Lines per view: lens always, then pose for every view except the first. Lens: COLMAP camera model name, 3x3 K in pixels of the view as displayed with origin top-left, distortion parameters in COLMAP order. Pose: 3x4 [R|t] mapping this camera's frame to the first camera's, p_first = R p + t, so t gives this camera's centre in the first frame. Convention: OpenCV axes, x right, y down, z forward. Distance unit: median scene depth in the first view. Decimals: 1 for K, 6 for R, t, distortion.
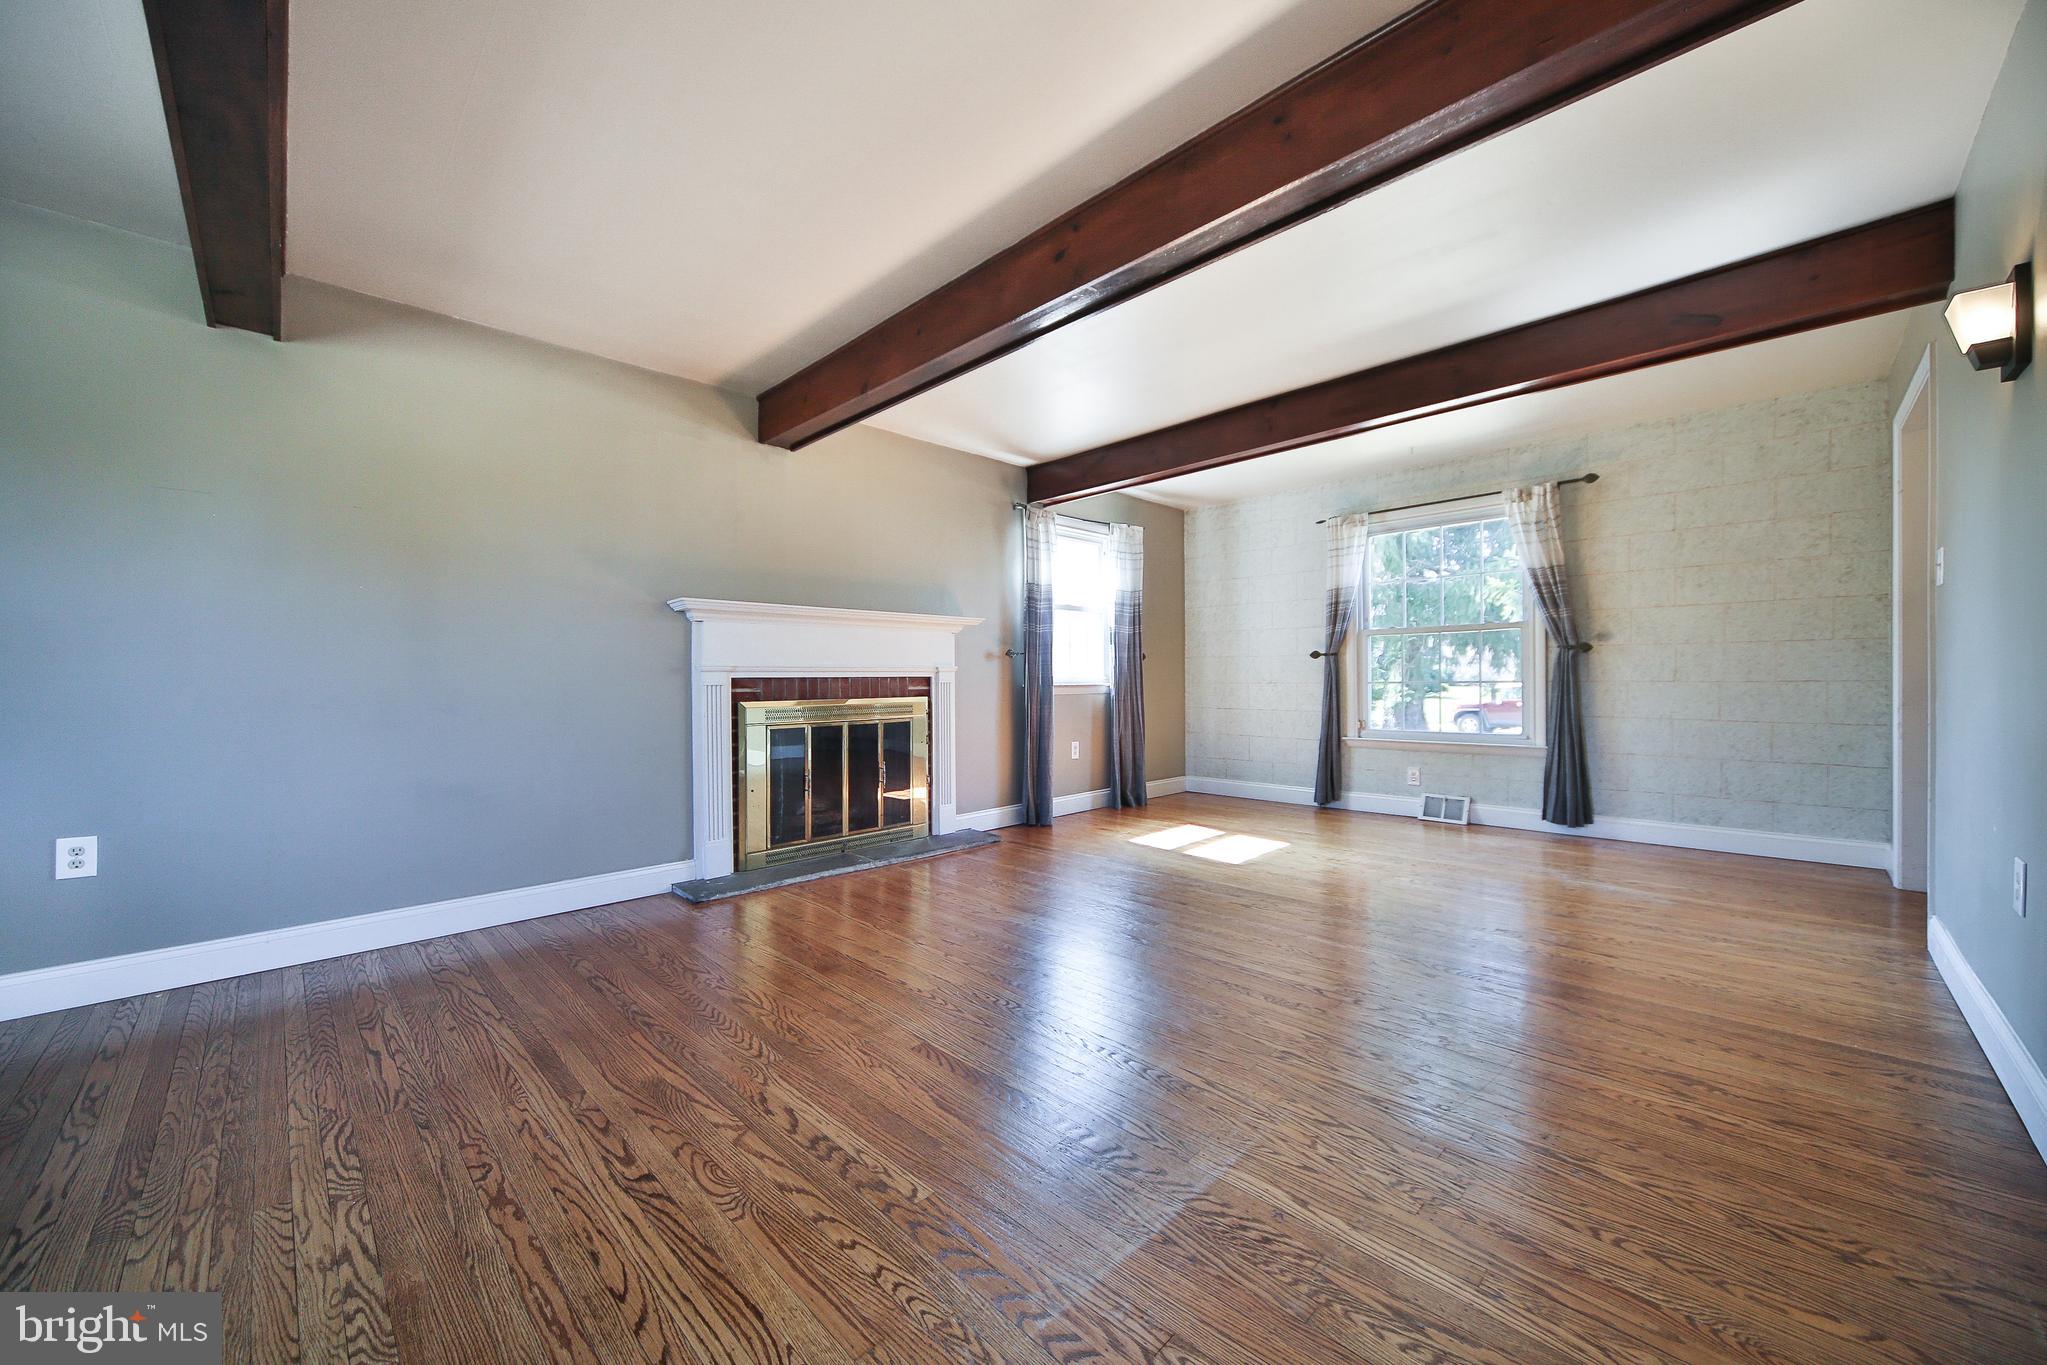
lens RADIAL K [[746.6, 0, 1019.6], [0, 746.6, 688.9], [0, 0, 1]] dist [-0.001625, 0.000505]
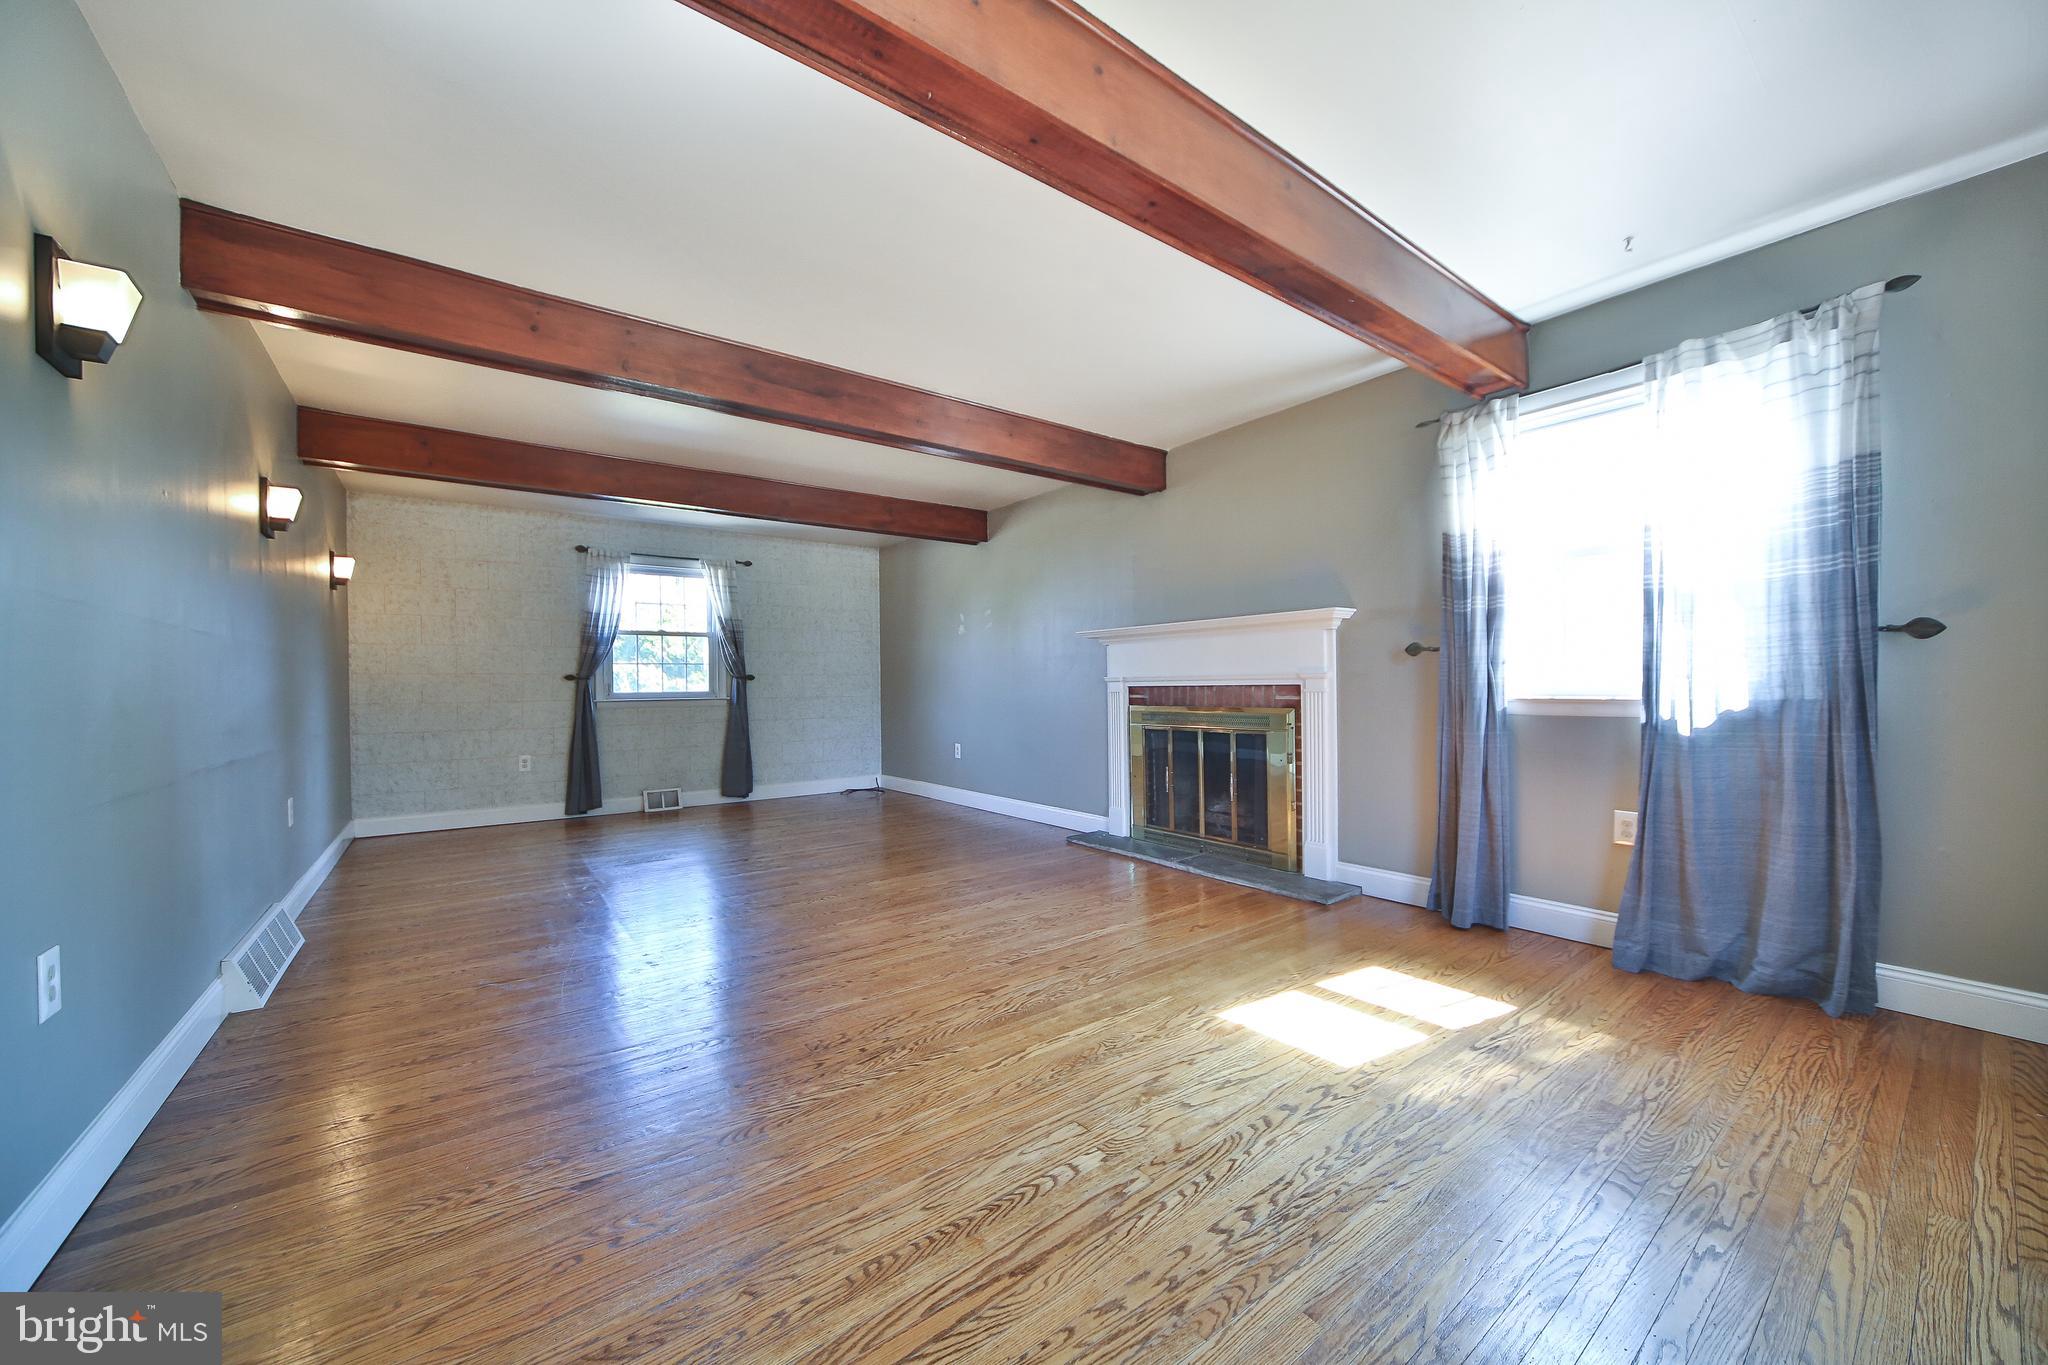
lens RADIAL K [[747.0, 0, 1020.1], [0, 747.0, 688.9], [0, 0, 1]] dist [-0.001625, 0.000505]
pose [[-0.131887, 0.012947, -0.991180, 0.860991], [0.000633, 0.999916, 0.012977, -0.025567], [0.991265, 0.001084, -0.131884, 0.923519]]
